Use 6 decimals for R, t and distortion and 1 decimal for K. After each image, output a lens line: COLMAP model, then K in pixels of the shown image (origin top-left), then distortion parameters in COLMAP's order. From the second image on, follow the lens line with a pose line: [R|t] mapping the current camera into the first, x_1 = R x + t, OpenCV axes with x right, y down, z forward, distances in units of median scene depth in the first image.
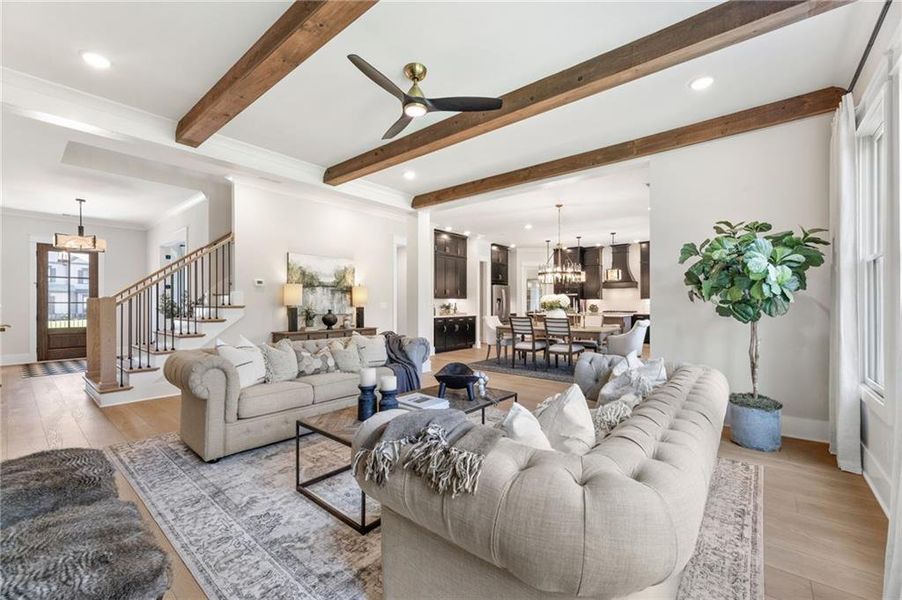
lens RADIAL K [[373.6, 0, 450.0], [0, 373.6, 301.7], [0, 0, 1]] dist [0.001213, -0.000296]
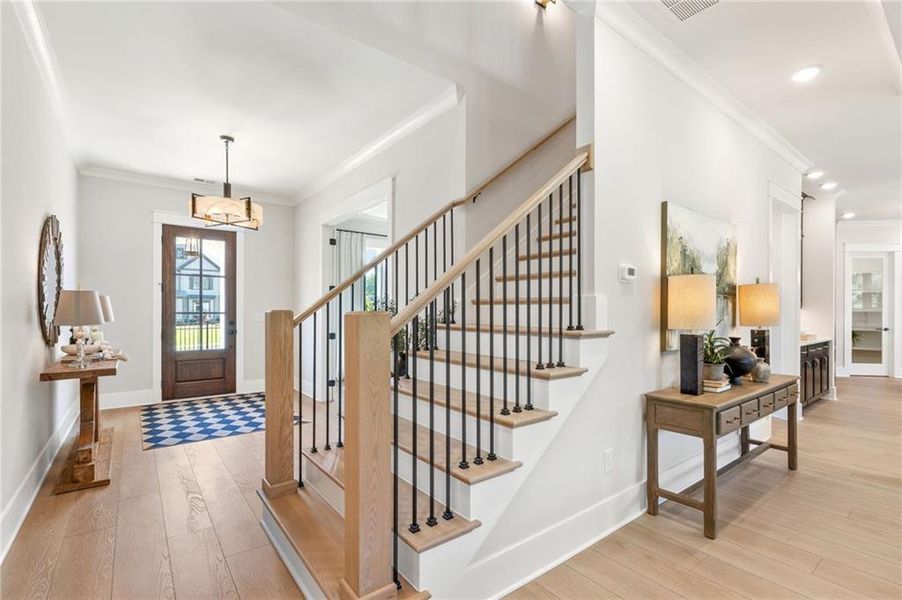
lens RADIAL K [[402.7, 0, 449.7], [0, 402.7, 305.2], [0, 0, 1]] dist [0.001815, 0.000611]
pose [[0.978400, 0.004217, -0.206680, -0.501845], [-0.004851, 0.999985, -0.002561, -0.012083], [0.206666, 0.003508, 0.978405, 0.444755]]
